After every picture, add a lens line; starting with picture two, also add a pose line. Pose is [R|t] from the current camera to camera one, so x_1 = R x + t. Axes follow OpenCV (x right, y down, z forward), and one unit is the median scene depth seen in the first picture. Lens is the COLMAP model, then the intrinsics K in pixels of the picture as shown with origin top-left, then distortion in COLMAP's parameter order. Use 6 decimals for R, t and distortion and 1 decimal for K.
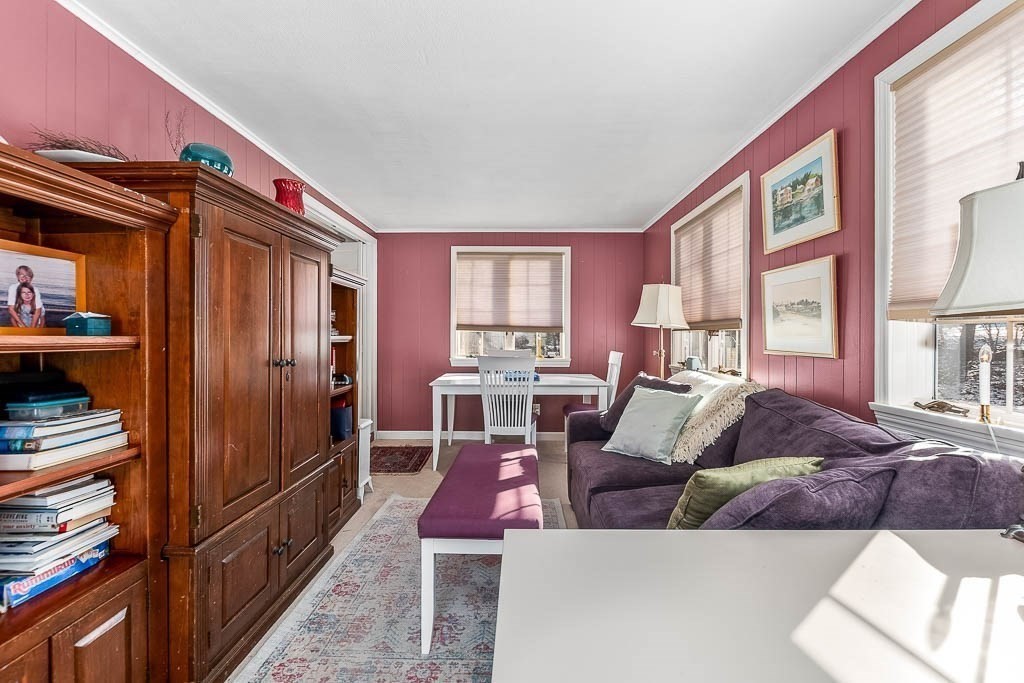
lens RADIAL K [[441.4, 0, 513.2], [0, 441.4, 336.3], [0, 0, 1]] dist [0.001187, -0.002961]
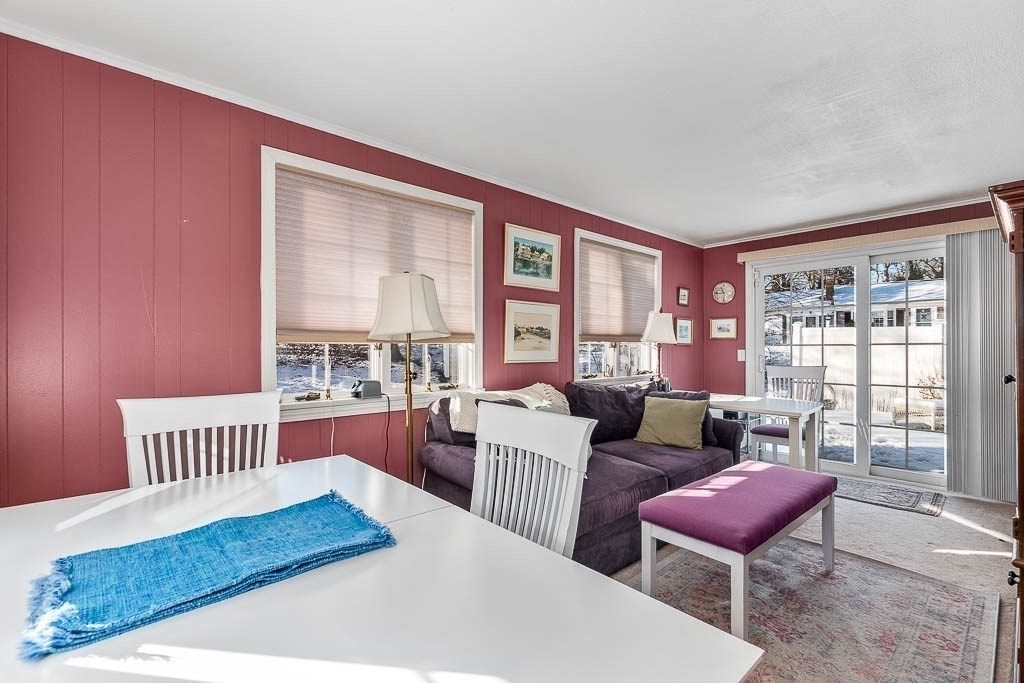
lens RADIAL K [[441.4, 0, 516.7], [0, 441.4, 348.1], [0, 0, 1]] dist [0.001187, -0.002961]
pose [[-0.662810, 0.004718, 0.748773, -0.445750], [0.004669, 0.999987, -0.002168, -0.003182], [-0.748773, 0.002059, -0.662823, 2.026353]]
